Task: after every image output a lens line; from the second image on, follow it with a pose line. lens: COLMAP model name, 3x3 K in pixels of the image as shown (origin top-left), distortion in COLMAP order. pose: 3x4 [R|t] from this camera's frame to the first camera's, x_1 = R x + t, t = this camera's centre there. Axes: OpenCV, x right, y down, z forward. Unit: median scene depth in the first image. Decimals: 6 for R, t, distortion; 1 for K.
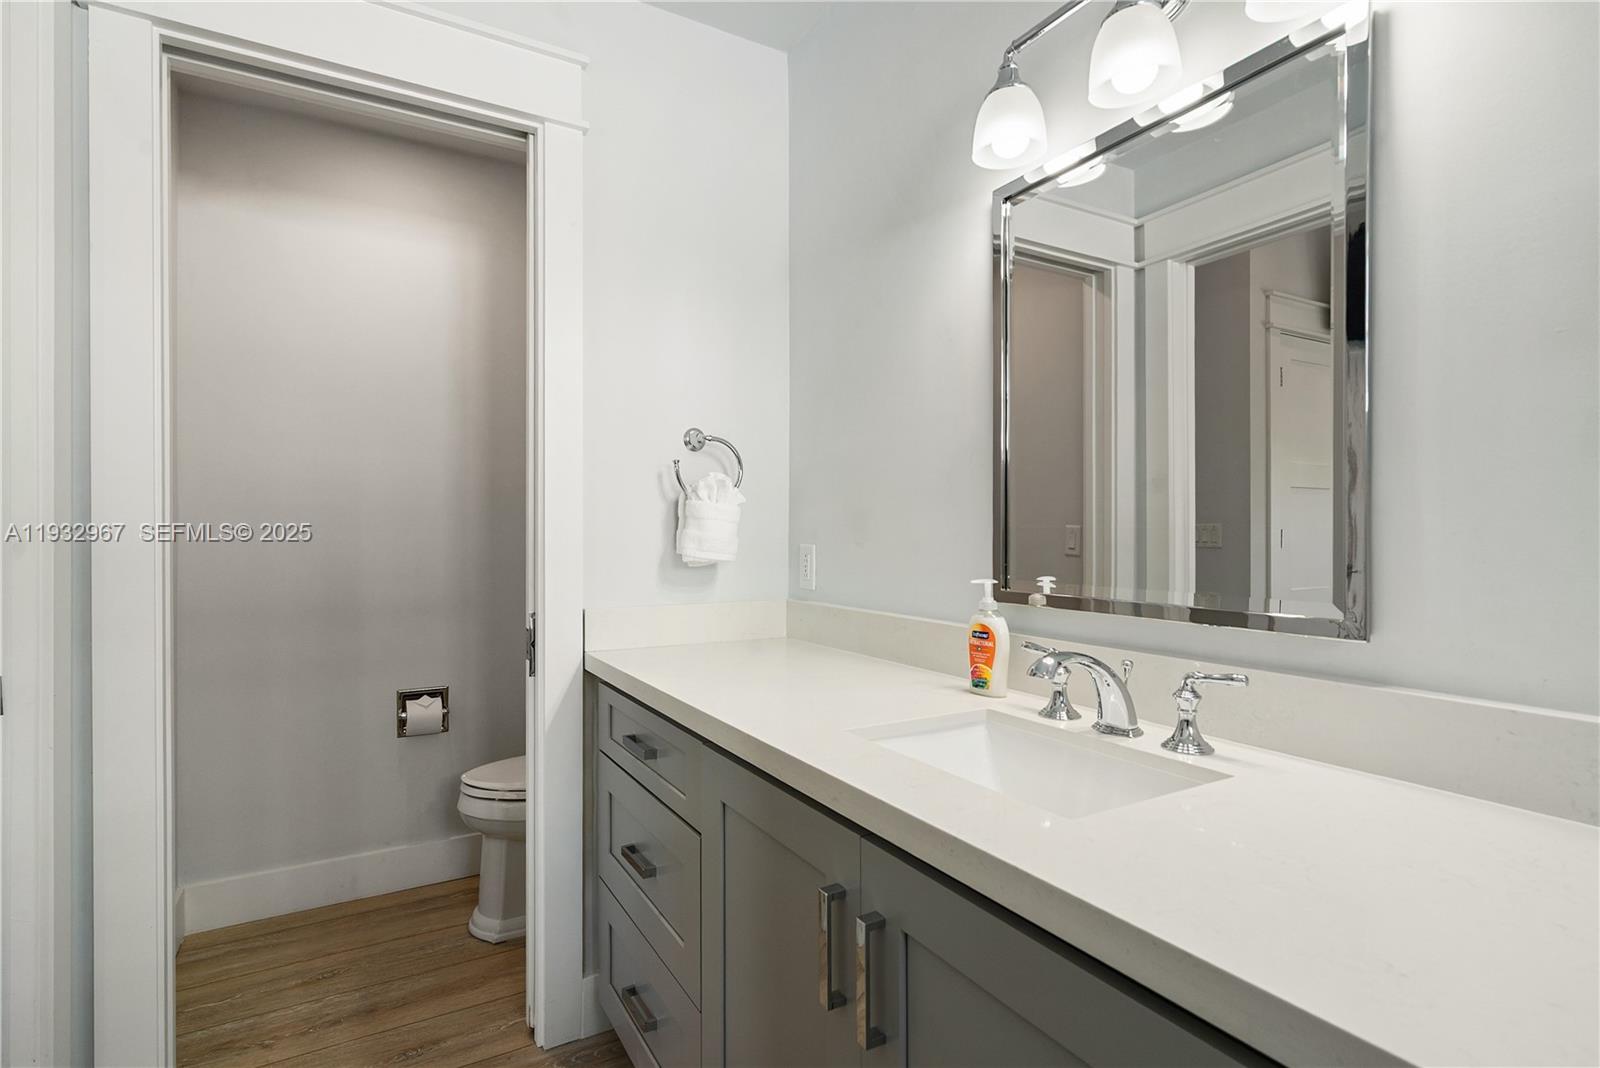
lens RADIAL K [[776.2, 0, 800.0], [0, 776.2, 534.0], [0, 0, 1]] dist [0.018556, 0.000043]
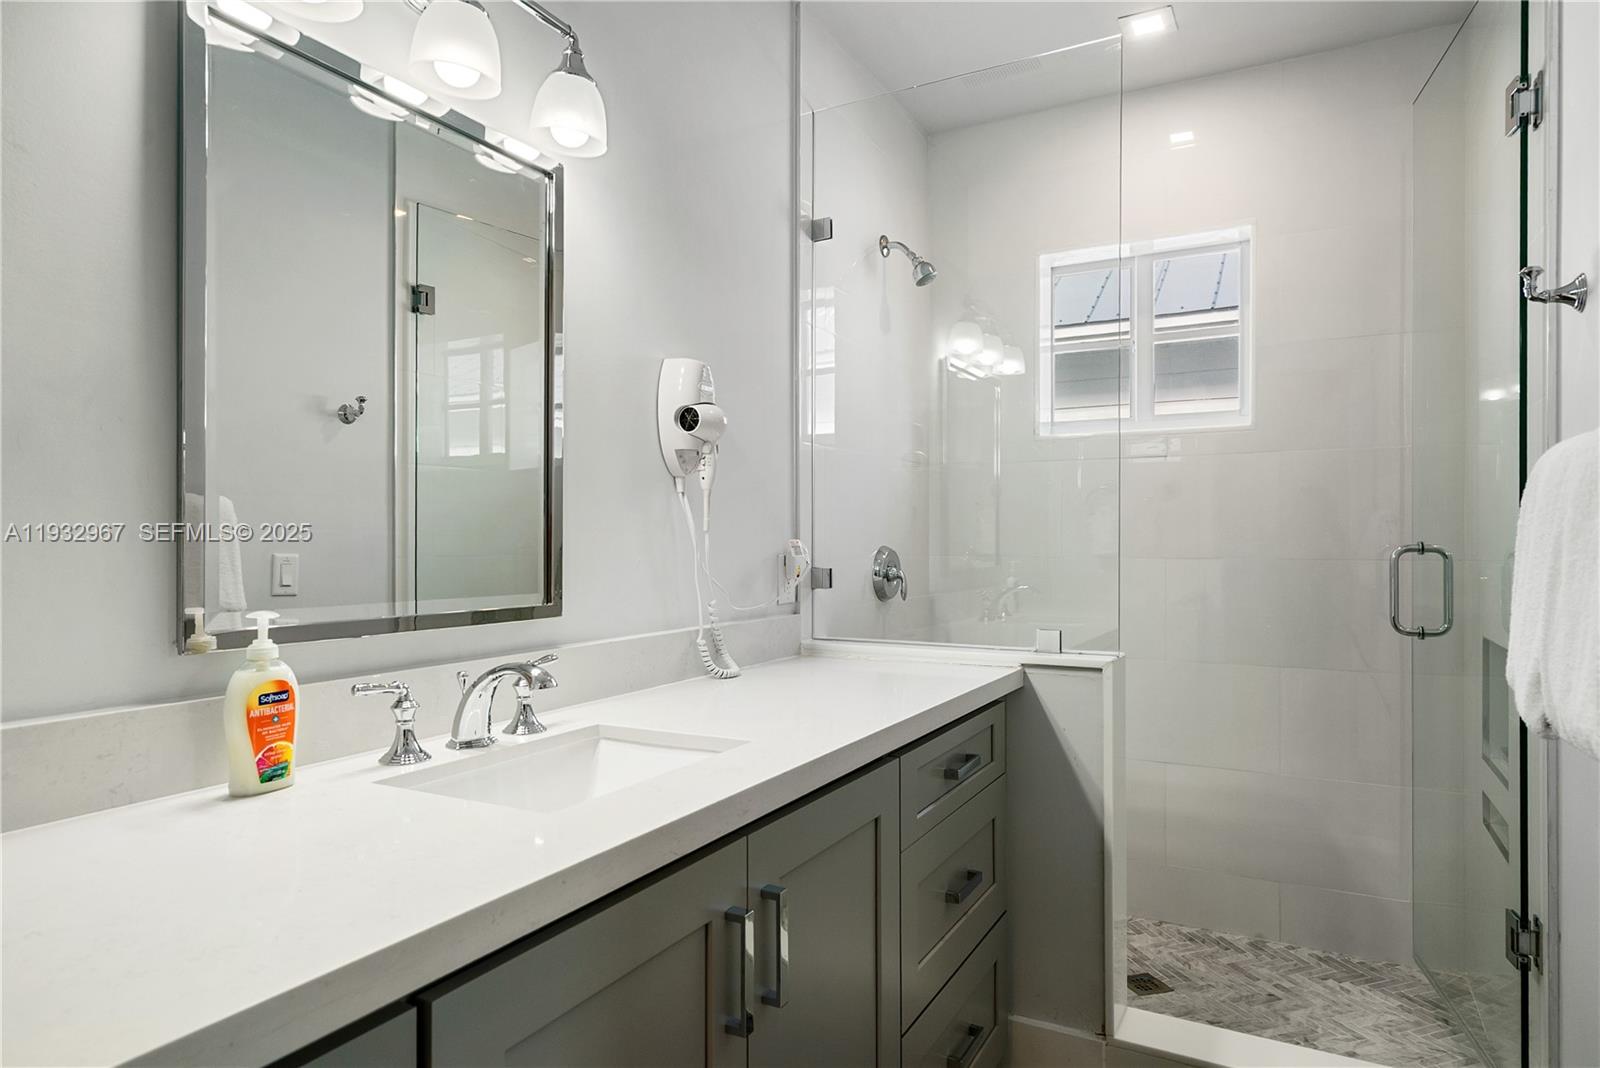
lens RADIAL K [[907.2, 0, 802.1], [0, 907.2, 531.0], [0, 0, 1]] dist [-0.002045, -0.000188]
pose [[-0.512556, 0.001992, 0.858652, -0.748511], [-0.008749, 0.999933, -0.007542, -0.010827], [-0.858609, -0.011378, -0.512504, 1.156254]]
